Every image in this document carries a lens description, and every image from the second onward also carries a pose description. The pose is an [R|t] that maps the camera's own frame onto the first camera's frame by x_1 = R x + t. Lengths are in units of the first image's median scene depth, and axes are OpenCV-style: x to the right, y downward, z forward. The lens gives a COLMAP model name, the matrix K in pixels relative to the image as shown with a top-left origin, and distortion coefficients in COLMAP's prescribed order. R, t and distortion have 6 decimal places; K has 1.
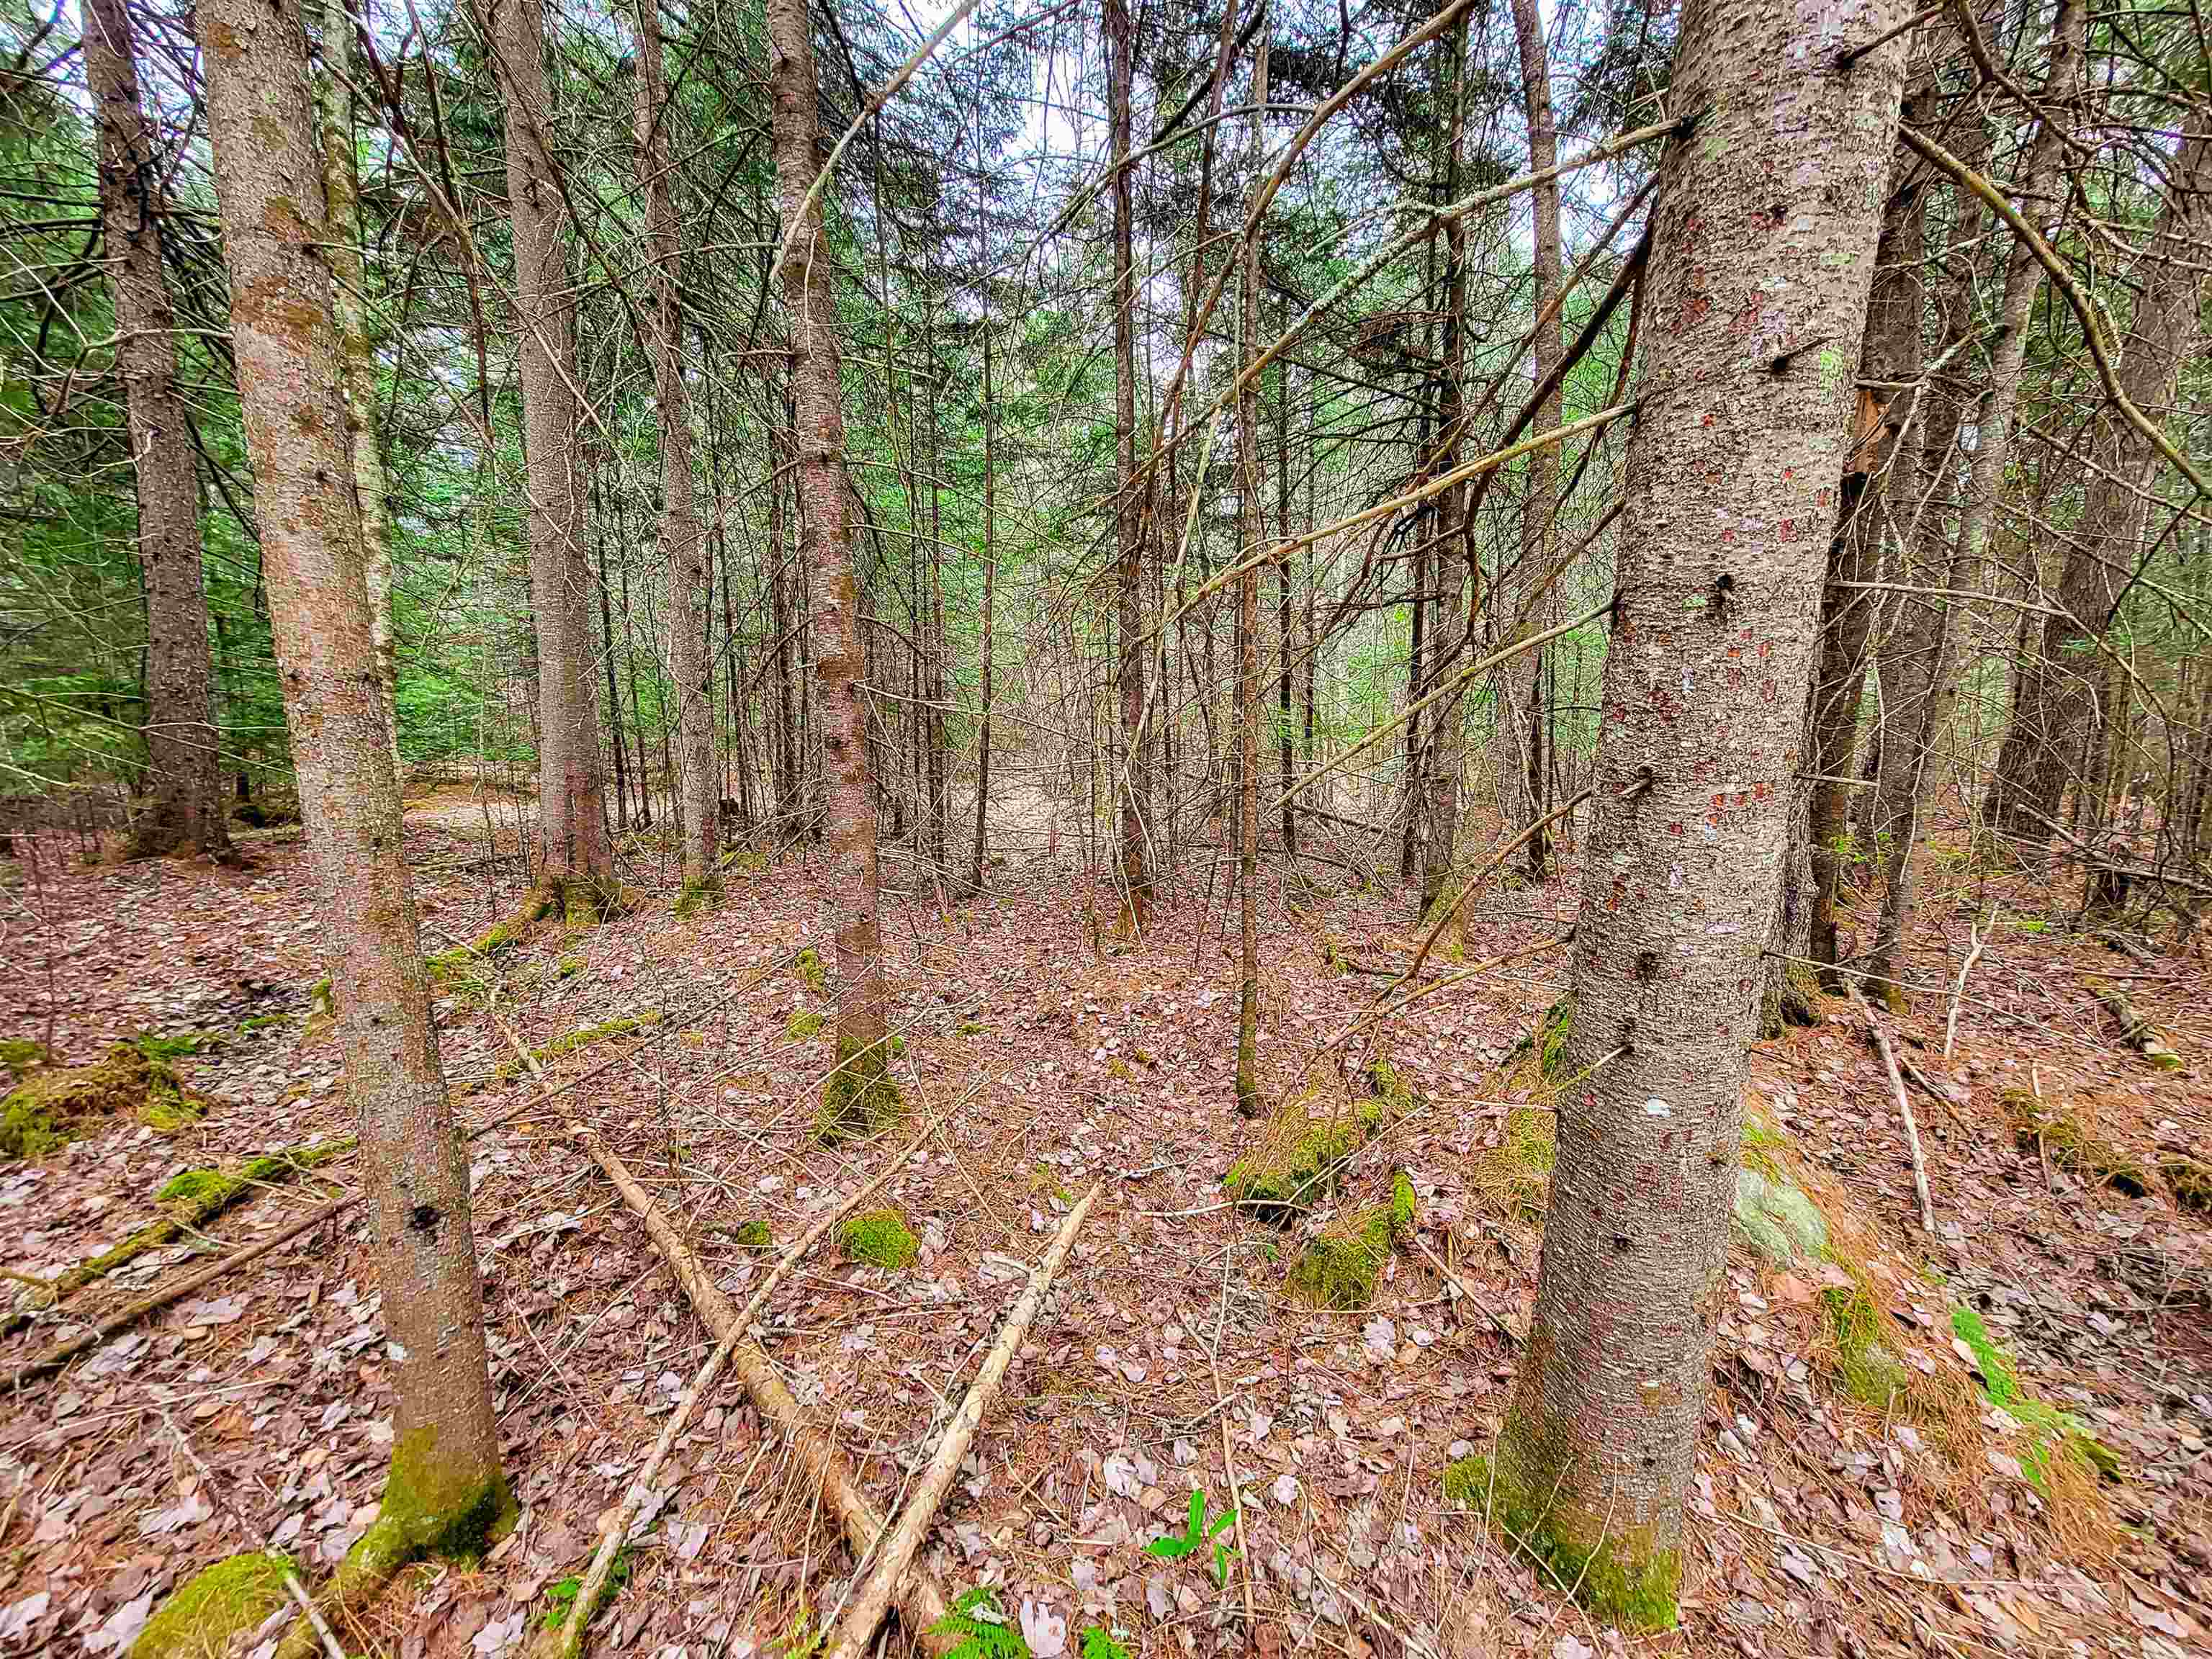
lens RADIAL K [[898.2, 0, 1113.1], [0, 898.2, 837.5], [0, 0, 1]] dist [-0.007528, 0.004047]
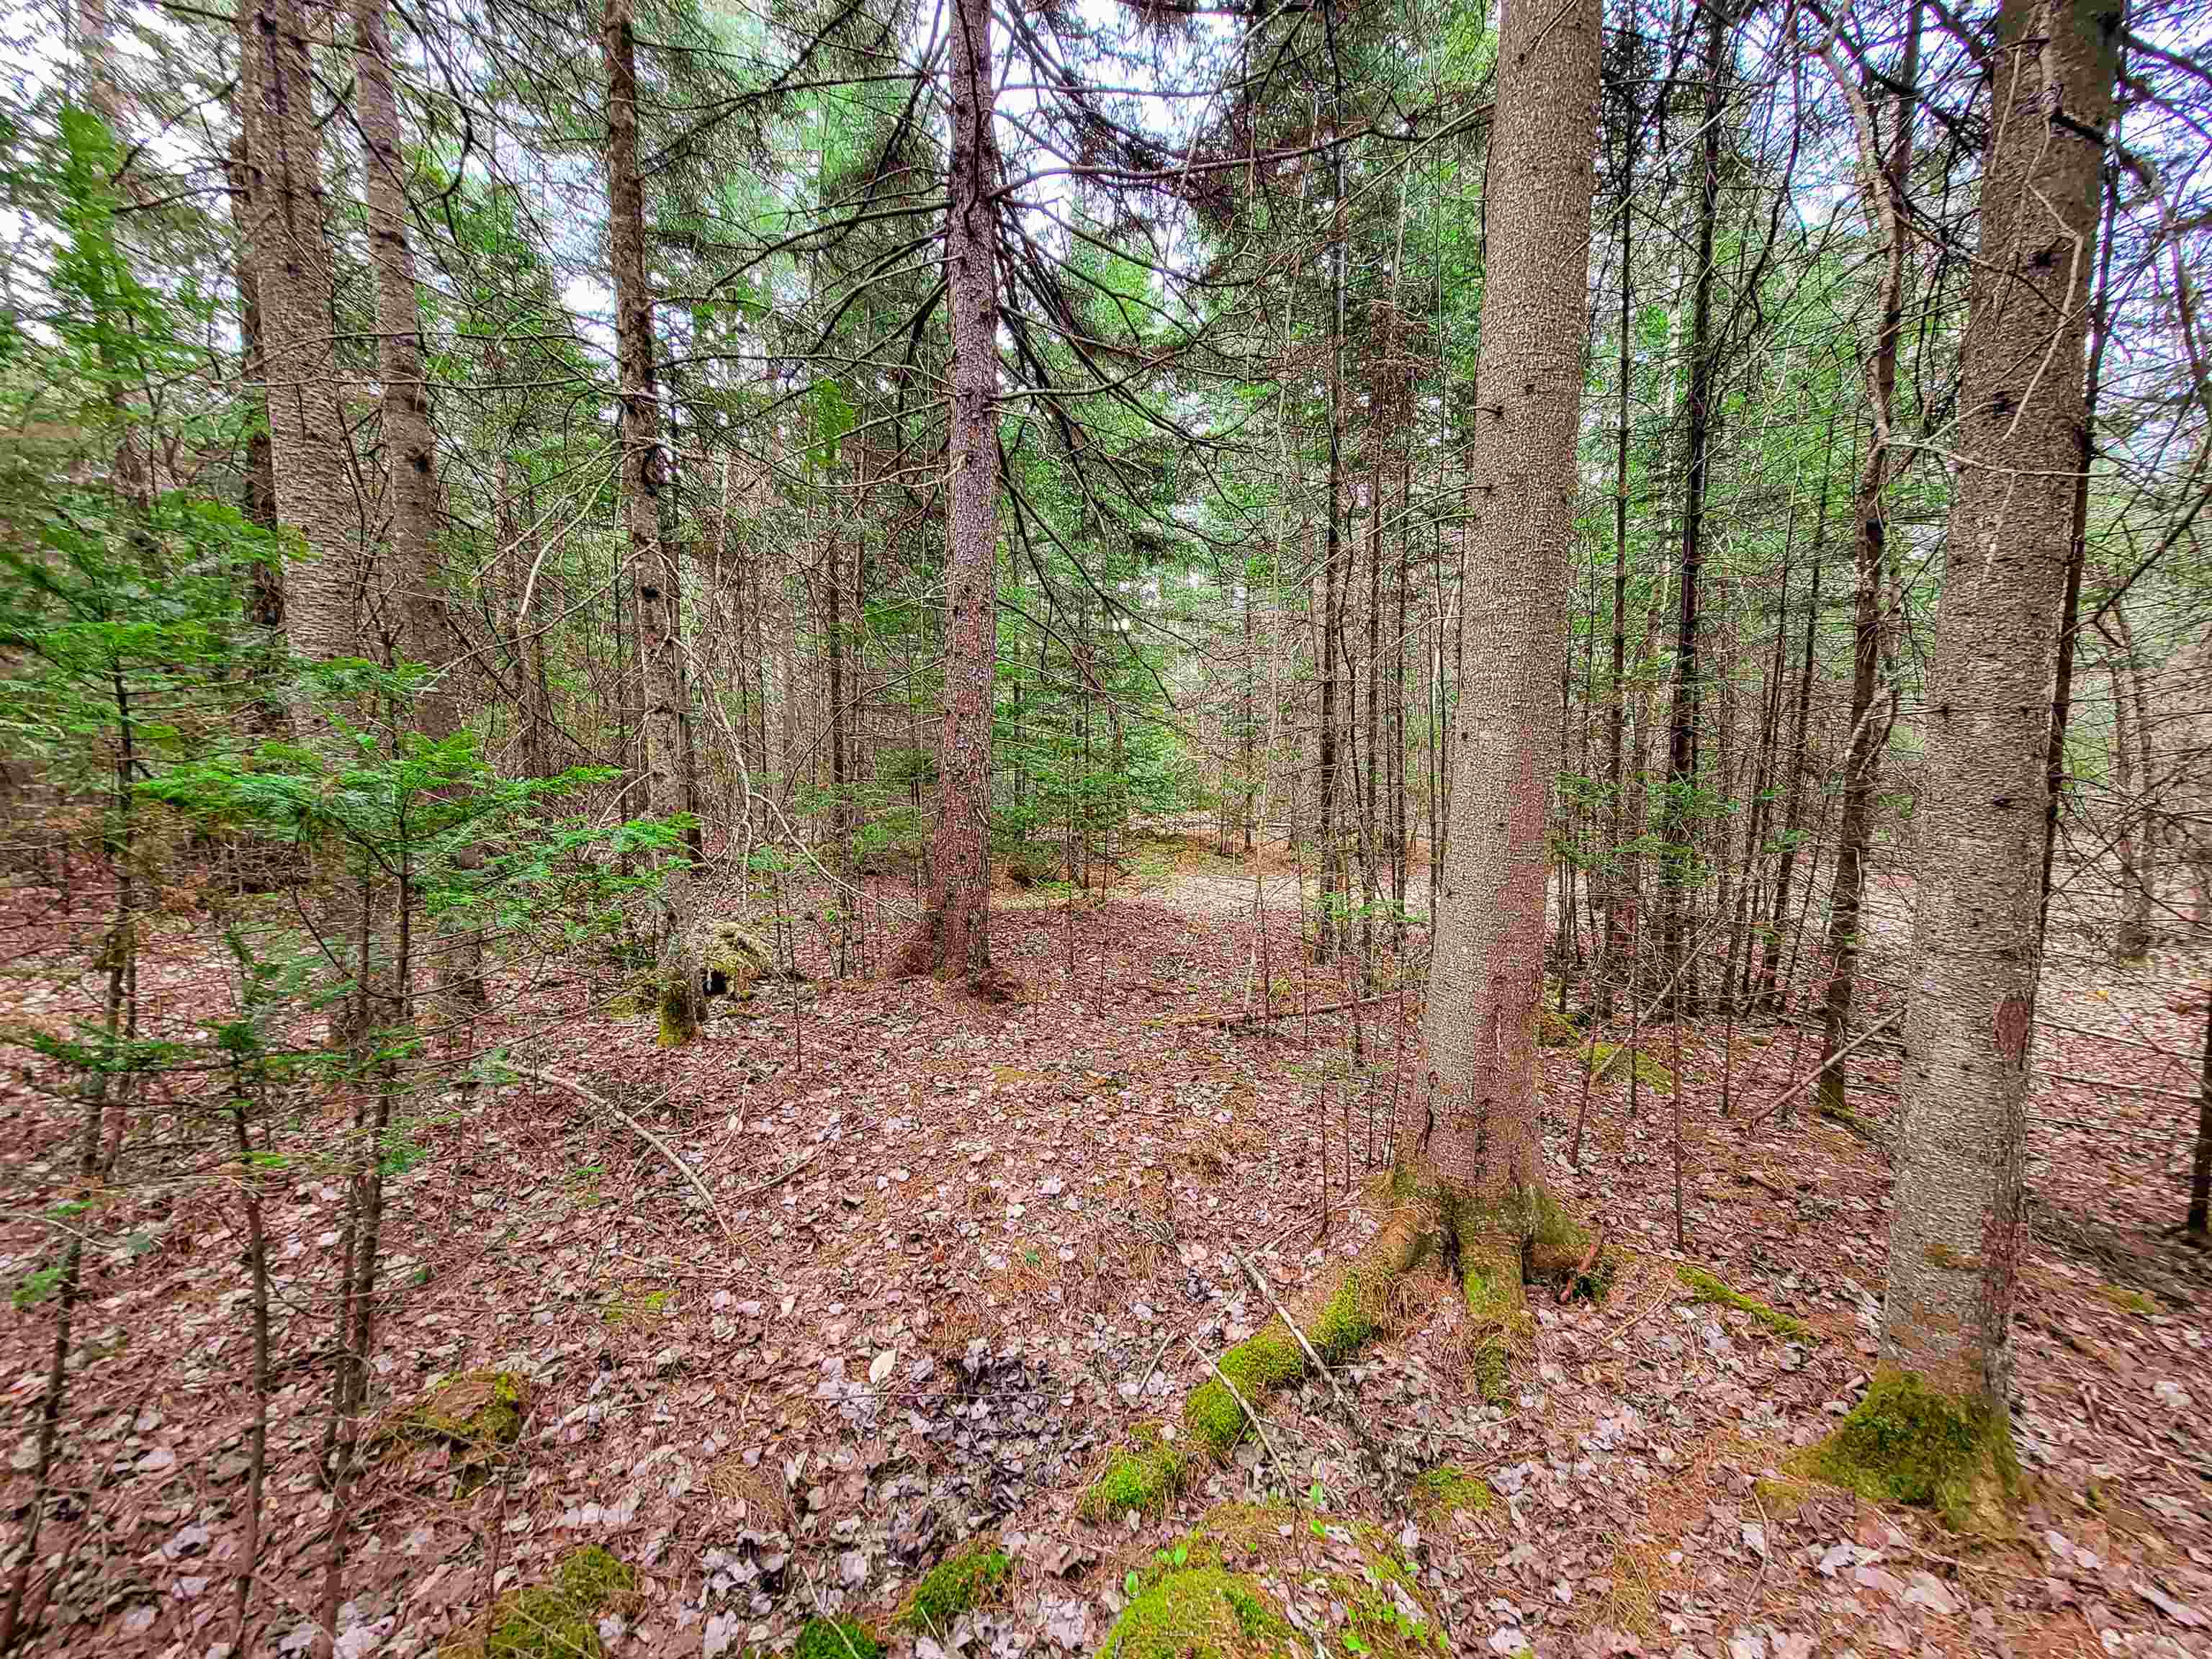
lens RADIAL K [[898.2, 0, 1113.1], [0, 898.2, 837.5], [0, 0, 1]] dist [-0.007528, 0.004047]
pose [[0.781951, 0.057336, -0.620698, -0.474740], [-0.095627, 0.995008, -0.028558, -0.107064], [0.615962, 0.081686, 0.783530, 0.501230]]
